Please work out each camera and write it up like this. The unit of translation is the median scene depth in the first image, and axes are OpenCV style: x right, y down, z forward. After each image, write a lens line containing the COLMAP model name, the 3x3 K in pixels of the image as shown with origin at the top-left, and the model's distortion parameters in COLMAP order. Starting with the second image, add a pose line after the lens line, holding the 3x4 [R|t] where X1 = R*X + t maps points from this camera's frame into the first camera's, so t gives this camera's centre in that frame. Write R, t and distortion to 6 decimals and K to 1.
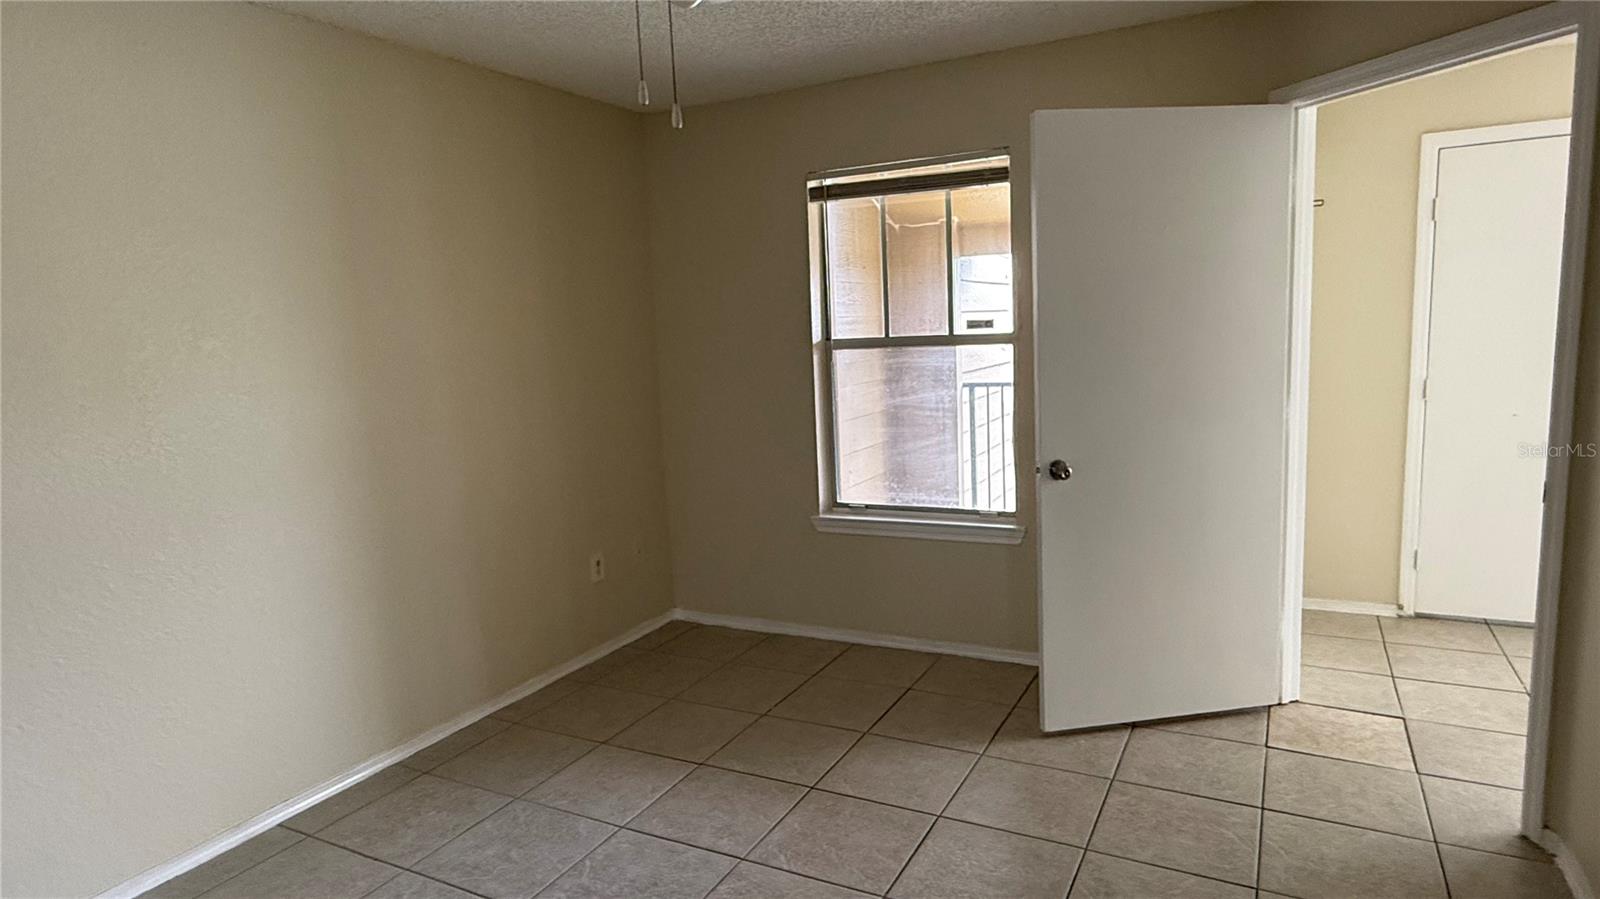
lens RADIAL K [[914.3, 0, 801.4], [0, 914.3, 452.0], [0, 0, 1]] dist [0.001644, -0.000444]
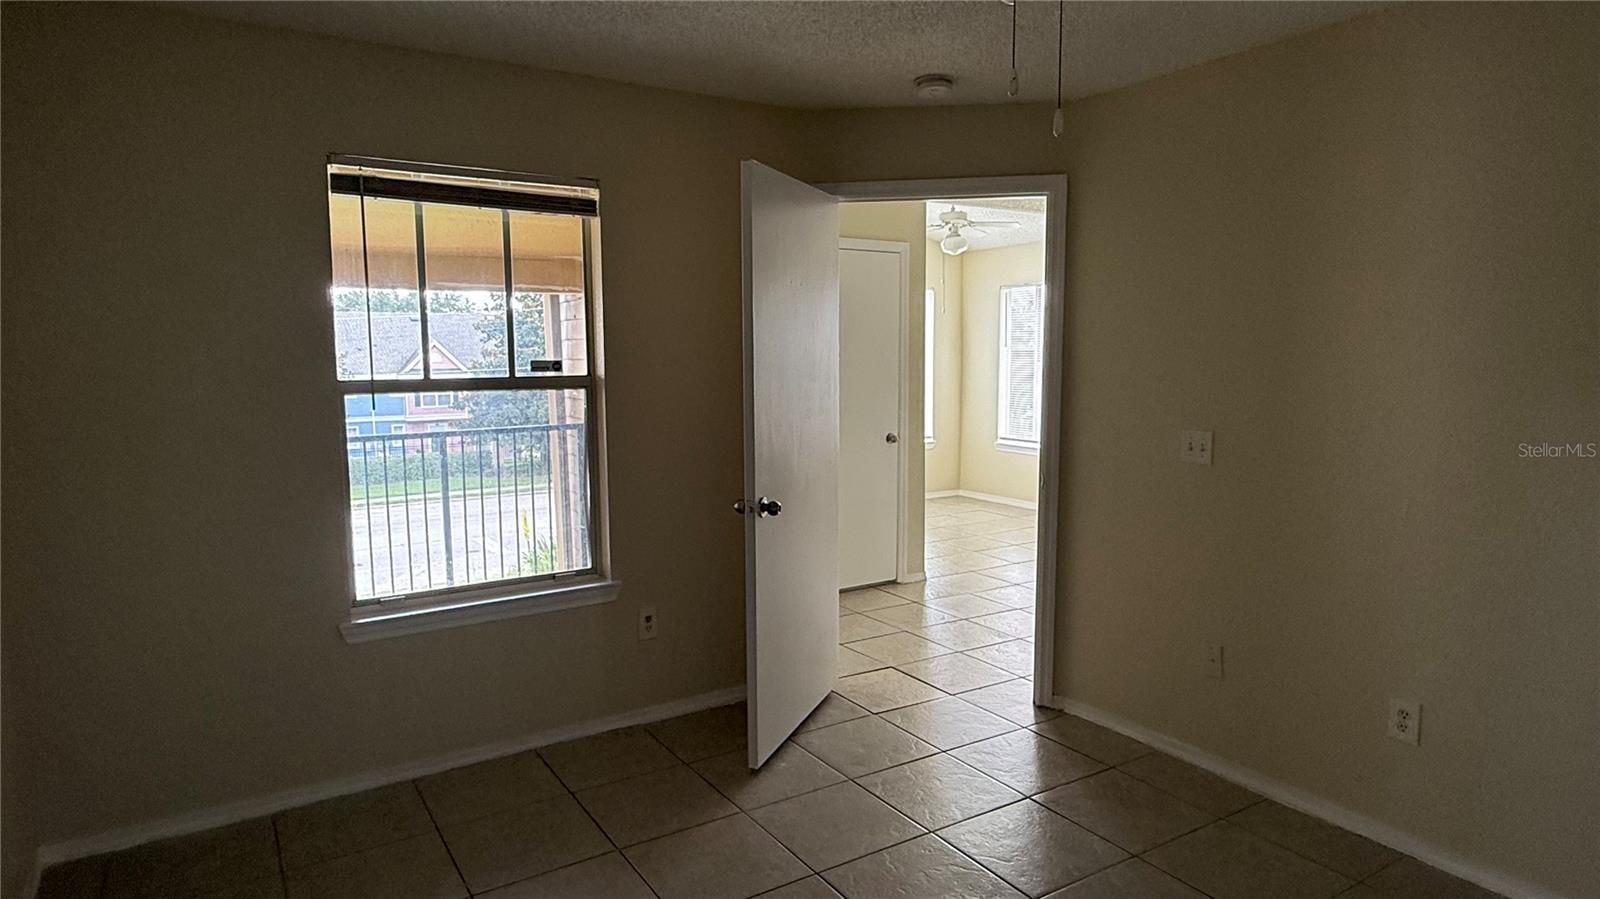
lens RADIAL K [[914.3, 0, 795.0], [0, 914.3, 452.5], [0, 0, 1]] dist [0.001644, -0.000444]
pose [[0.500474, -0.048512, 0.864391, -0.459219], [0.107634, 0.994169, -0.006524, -0.023205], [-0.859035, 0.096303, 0.502778, 0.344198]]
